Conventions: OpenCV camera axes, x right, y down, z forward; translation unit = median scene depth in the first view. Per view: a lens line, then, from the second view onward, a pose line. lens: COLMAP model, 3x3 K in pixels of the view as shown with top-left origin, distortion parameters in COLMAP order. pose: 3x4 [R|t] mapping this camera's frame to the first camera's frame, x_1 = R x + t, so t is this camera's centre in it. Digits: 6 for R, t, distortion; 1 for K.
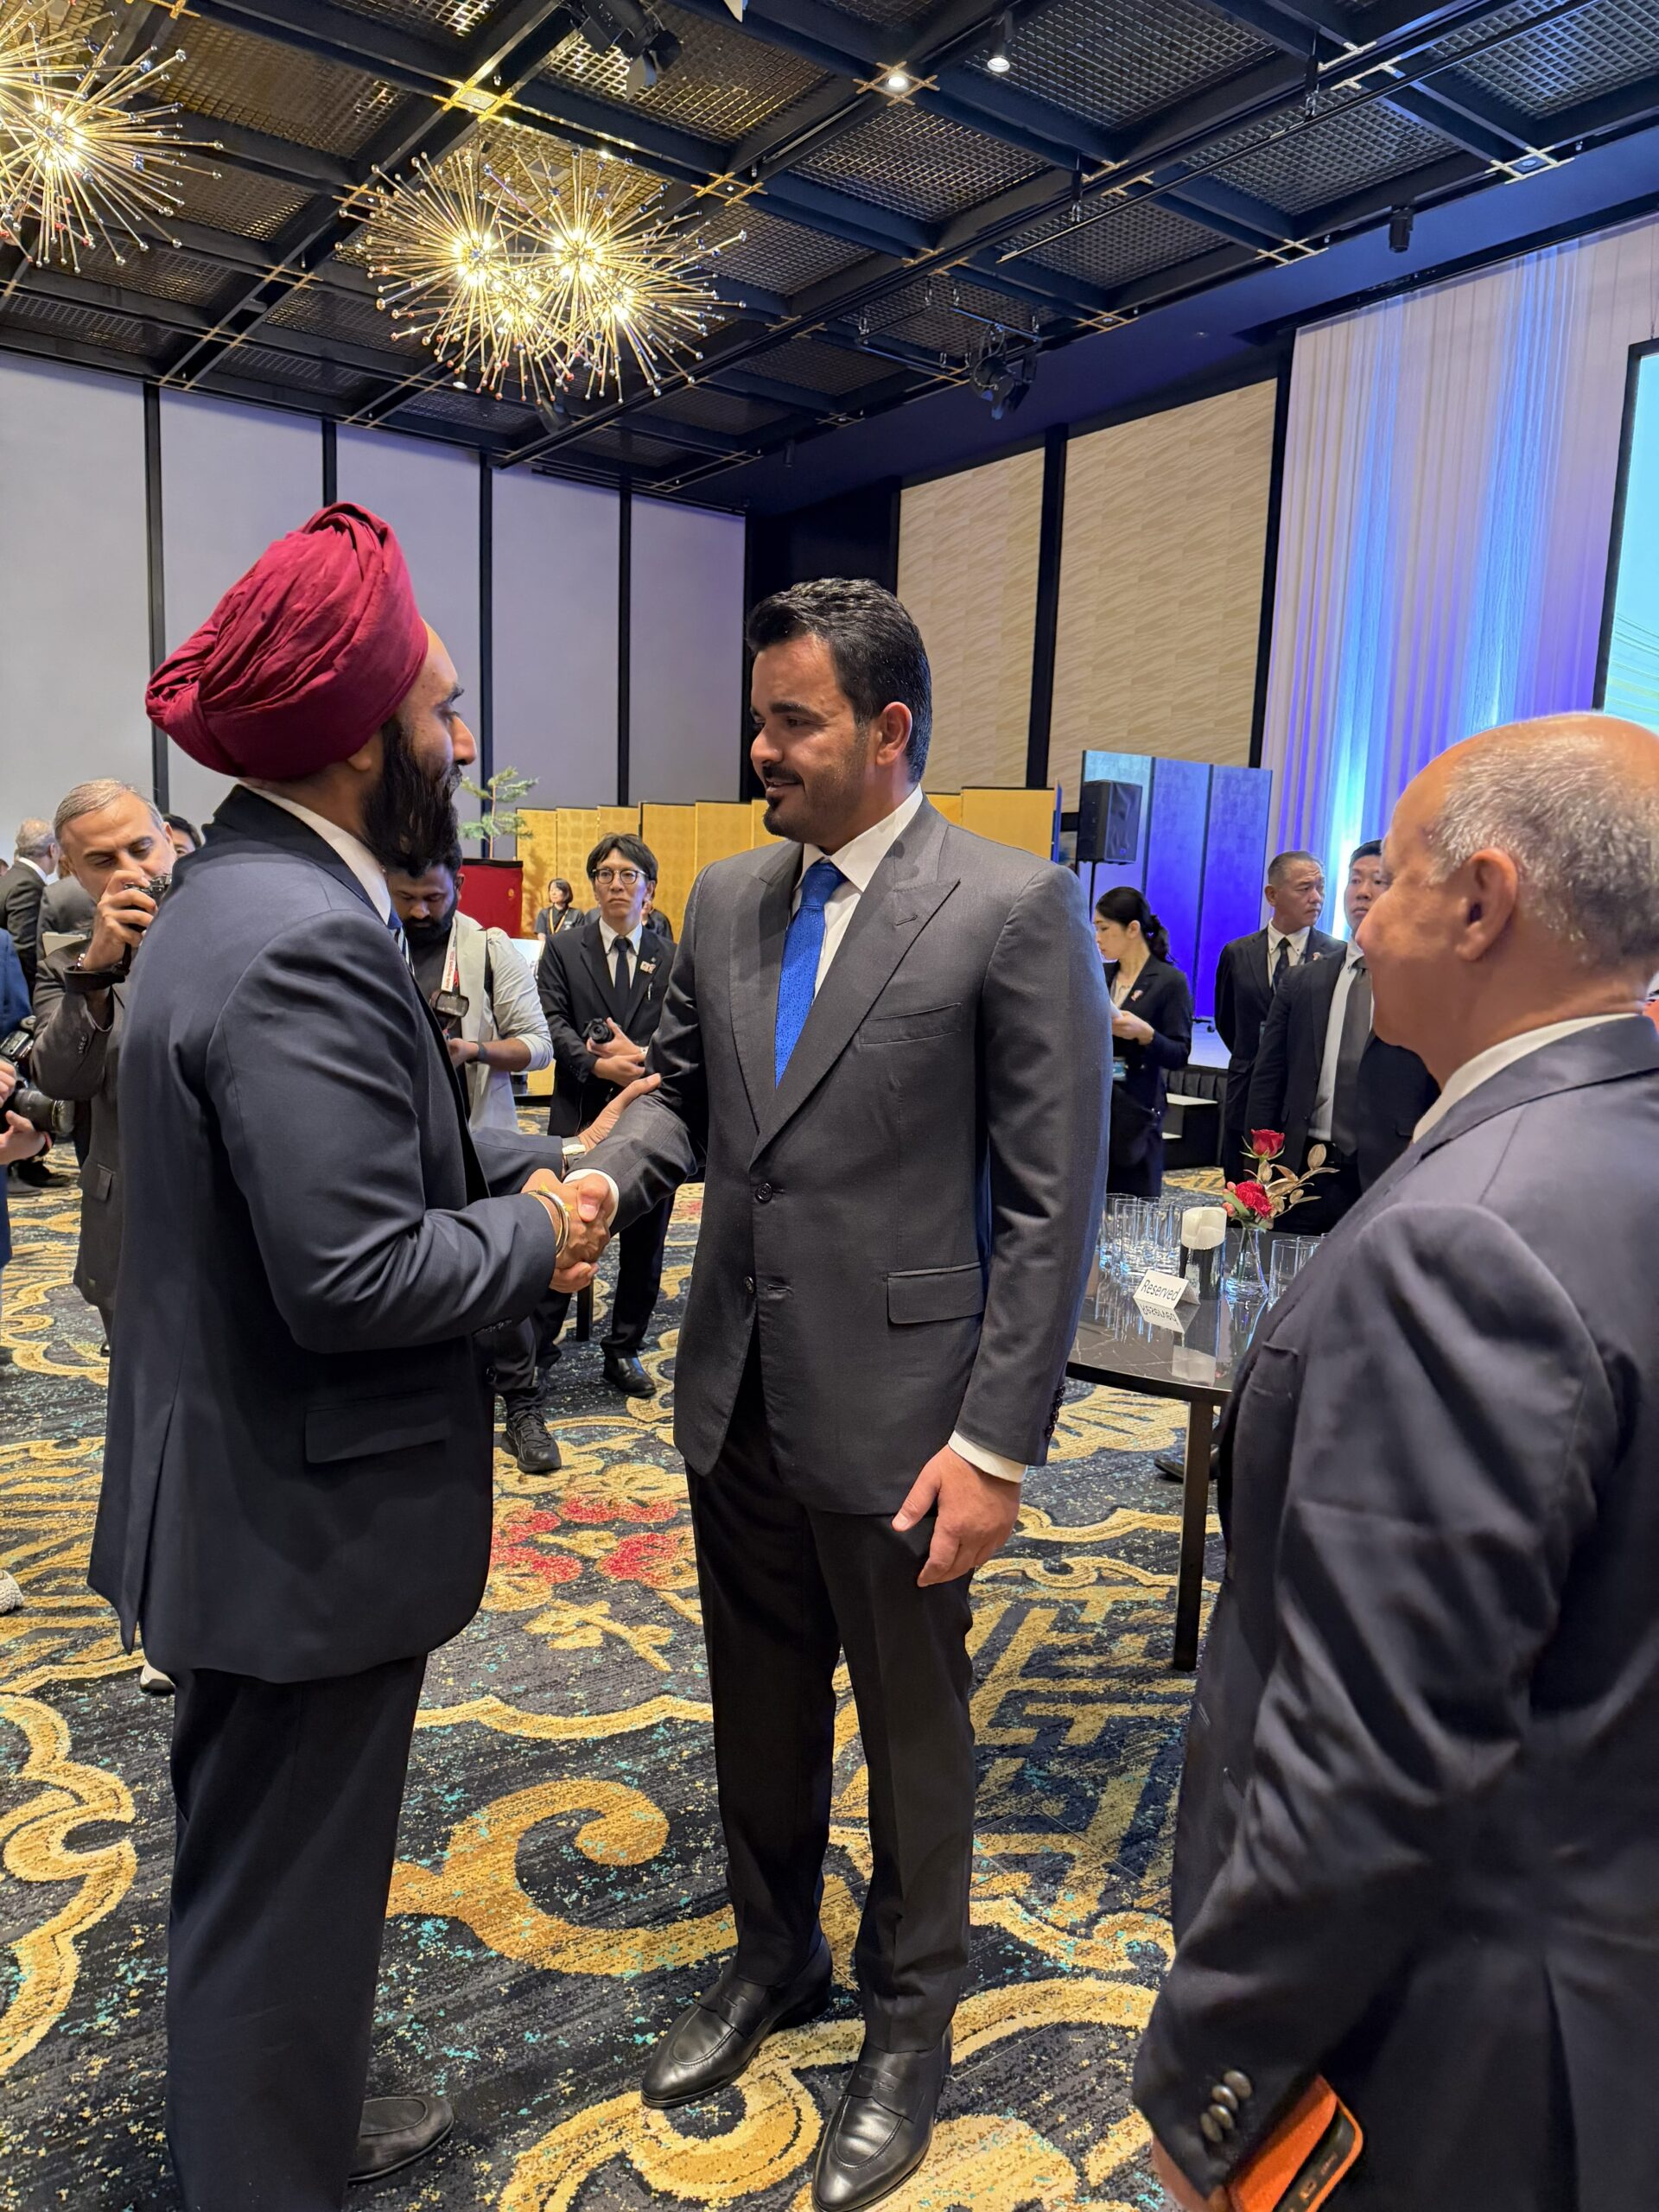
lens RADIAL K [[1556.7, 0, 837.9], [0, 1556.7, 1109.8], [0, 0, 1]] dist [0.004516, -0.017118]
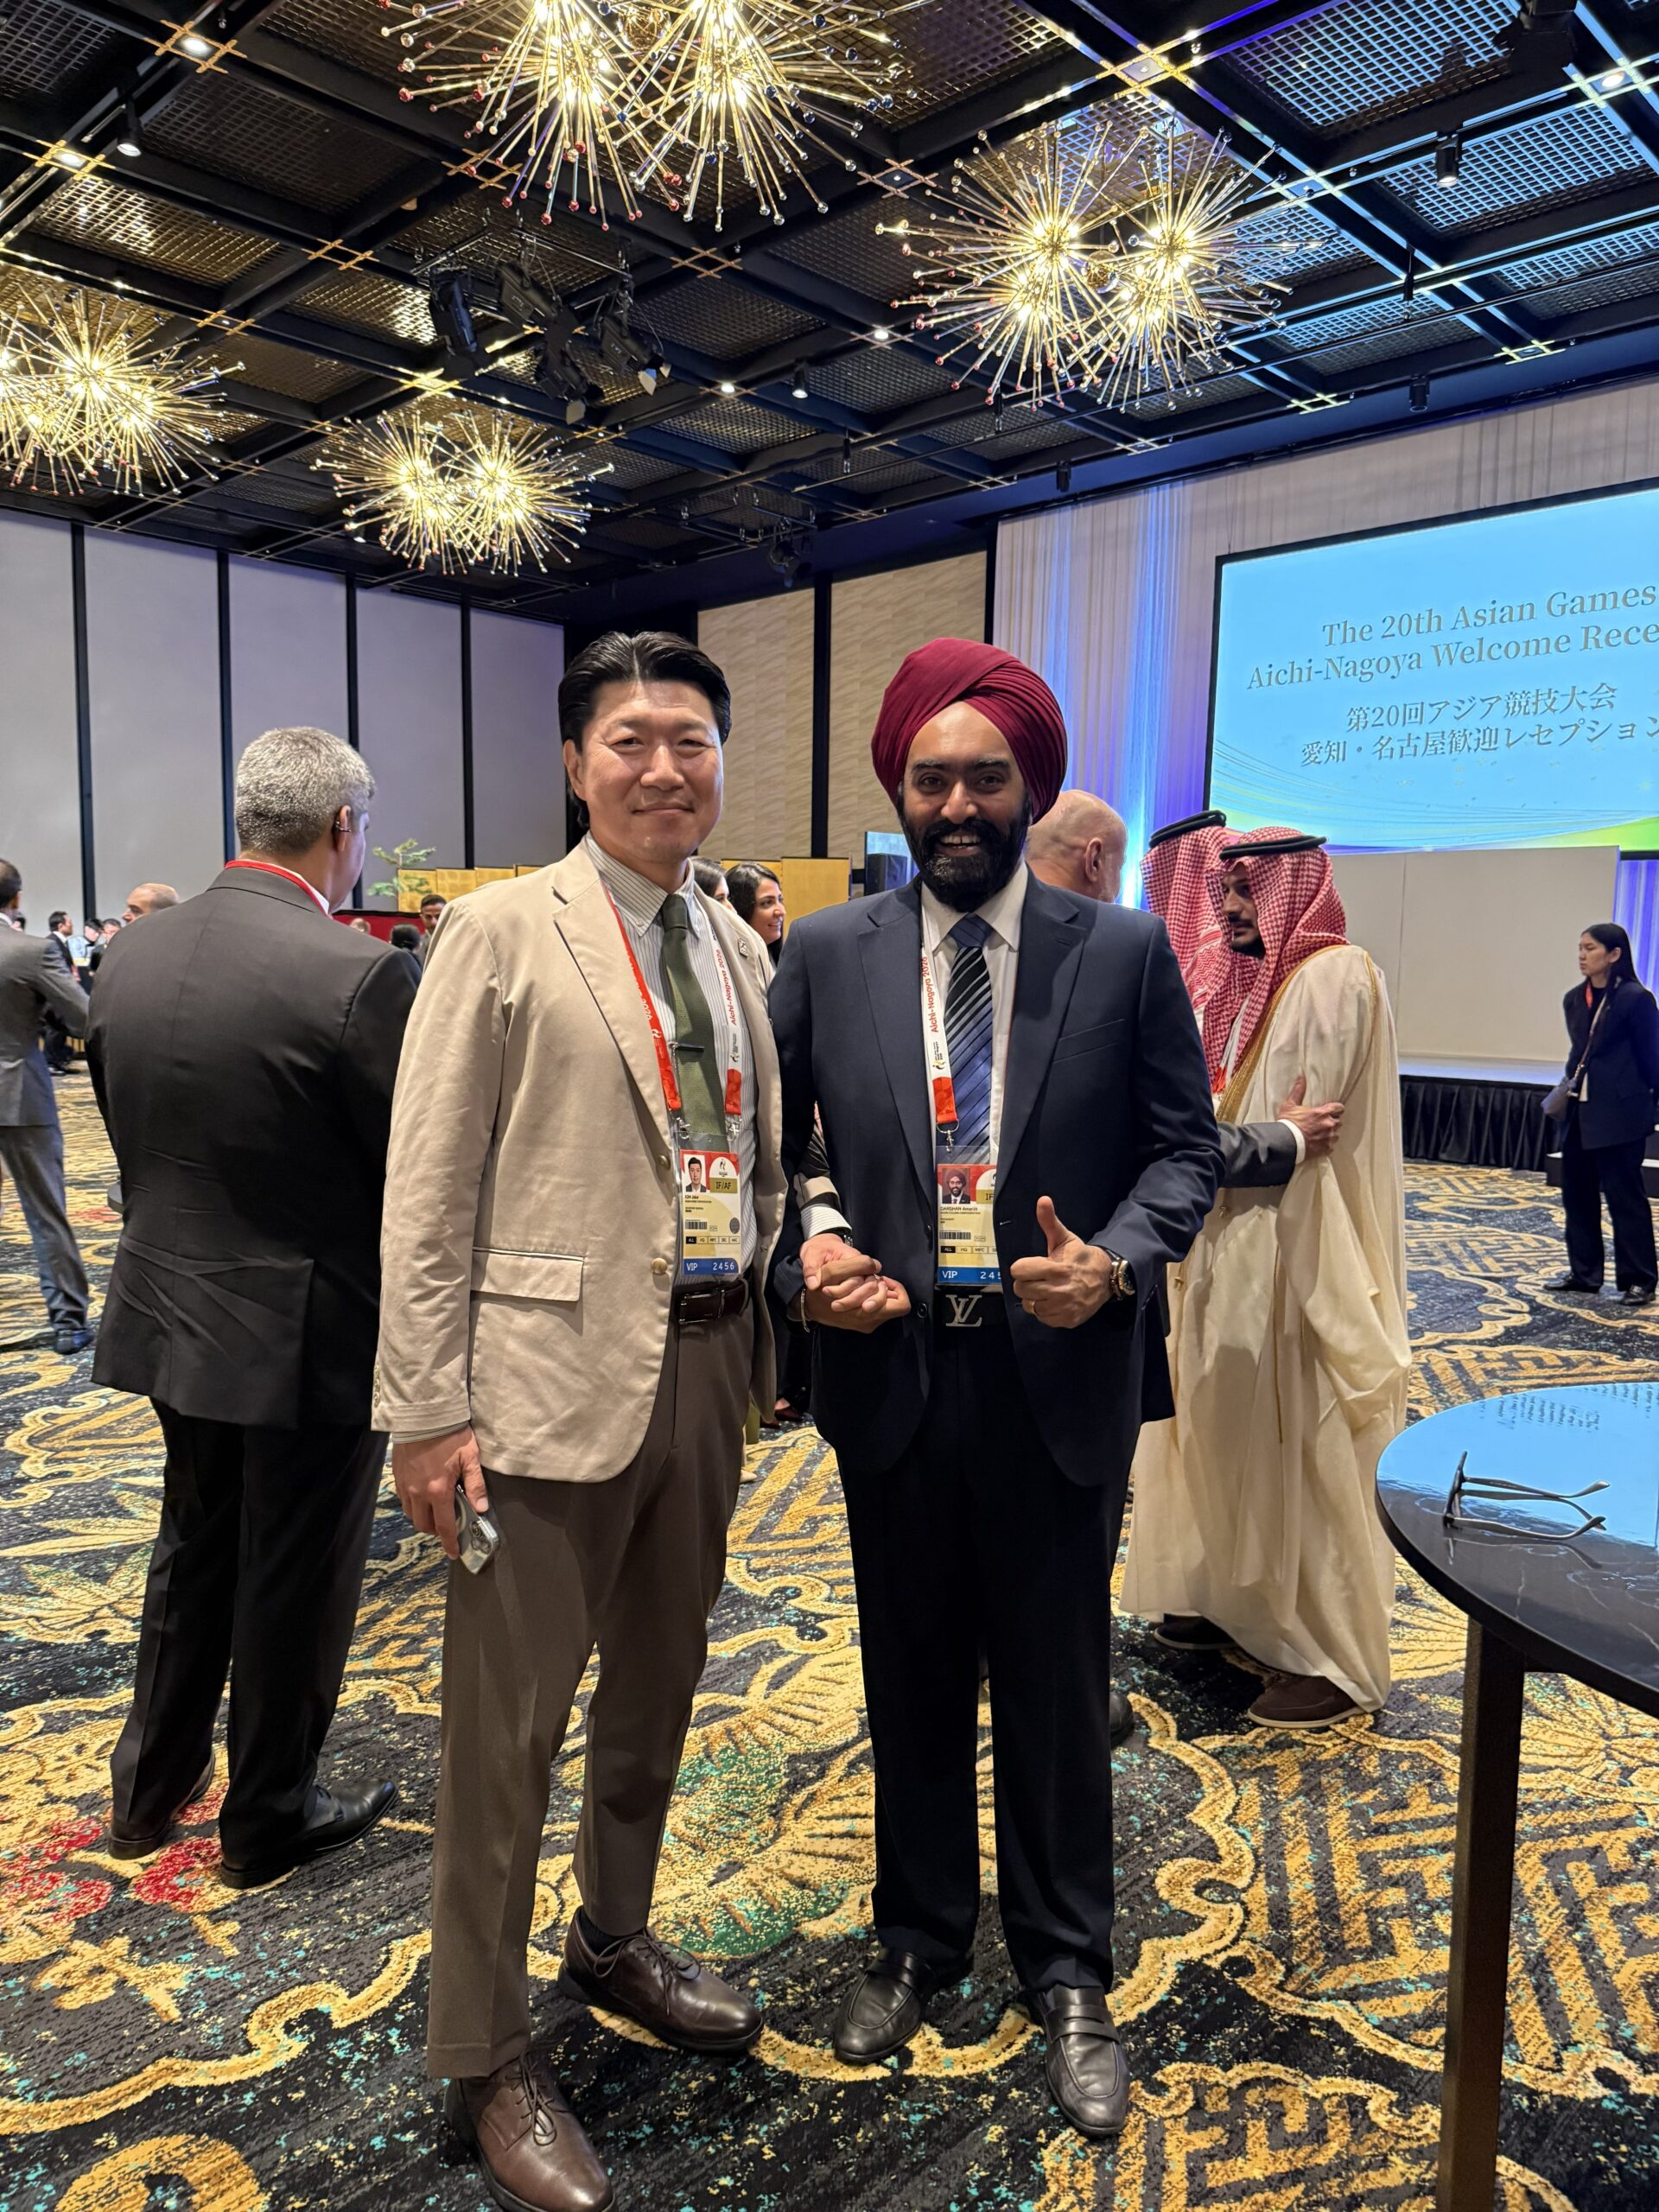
lens RADIAL K [[1563.5, 0, 830.8], [0, 1563.5, 1098.0], [0, 0, 1]] dist [0.002764, -0.000190]
pose [[0.987435, -0.034567, 0.154198, -0.097220], [0.039485, 0.998801, -0.028942, 0.051035], [-0.153013, 0.034666, 0.987616, -0.382966]]
